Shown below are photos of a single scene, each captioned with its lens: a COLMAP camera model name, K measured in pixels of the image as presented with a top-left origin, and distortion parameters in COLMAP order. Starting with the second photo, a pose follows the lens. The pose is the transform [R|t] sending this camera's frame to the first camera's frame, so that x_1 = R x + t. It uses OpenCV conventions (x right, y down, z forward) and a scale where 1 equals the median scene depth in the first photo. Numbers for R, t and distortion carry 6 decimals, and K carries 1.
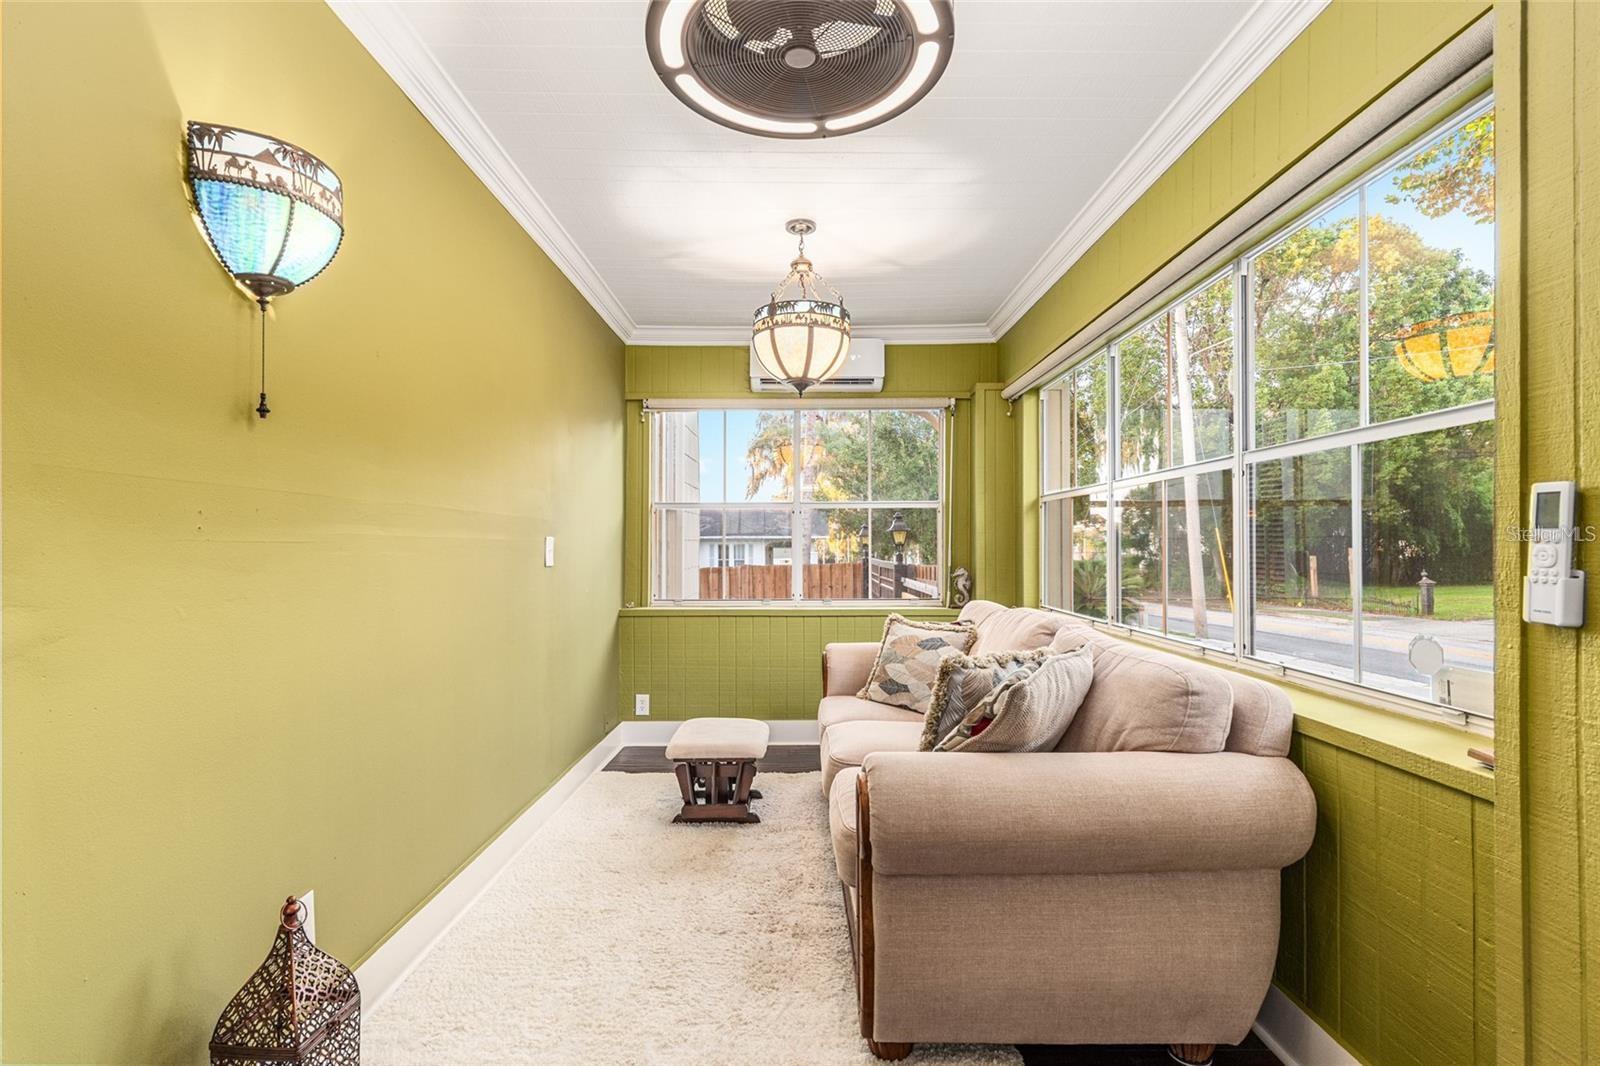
lens RADIAL K [[736.4, 0, 796.8], [0, 736.4, 518.4], [0, 0, 1]] dist [-0.002674, 0.000206]
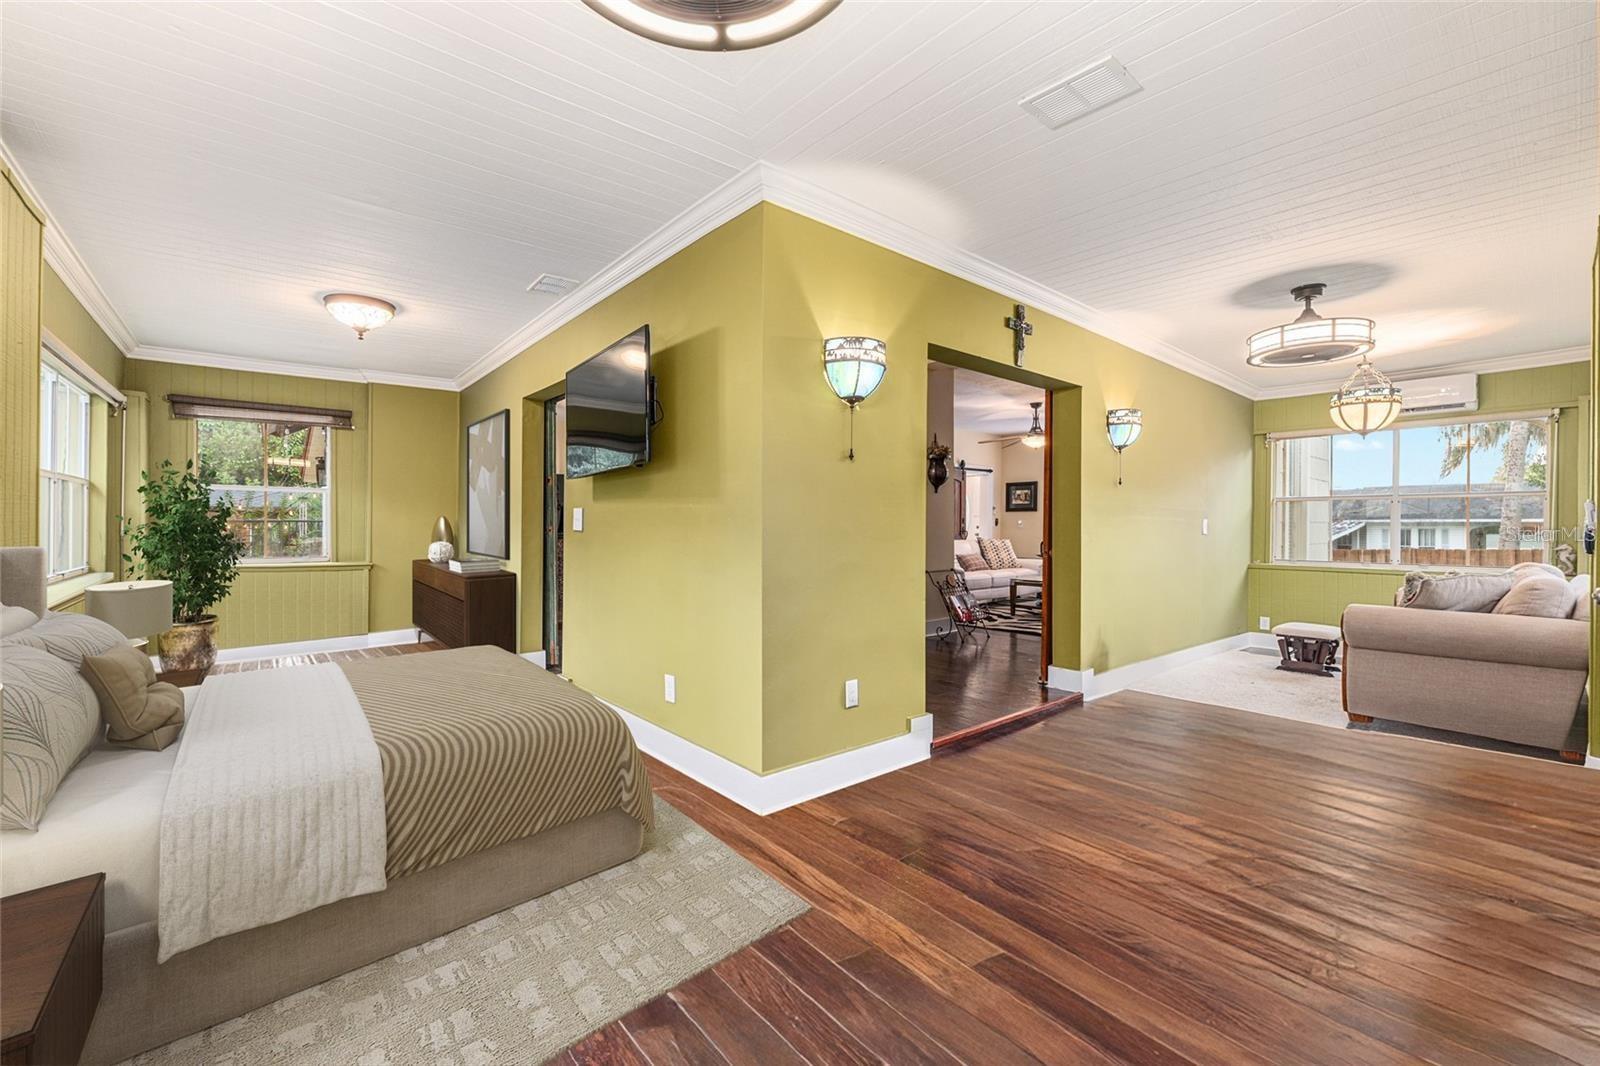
lens RADIAL K [[656.7, 0, 802.7], [0, 656.7, 537.9], [0, 0, 1]] dist [-0.009891, -0.000009]
pose [[0.656465, 0.018222, -0.754137, 0.296311], [0.020253, 0.998922, 0.041767, -0.021219], [0.754085, -0.042693, 0.655388, -1.018046]]
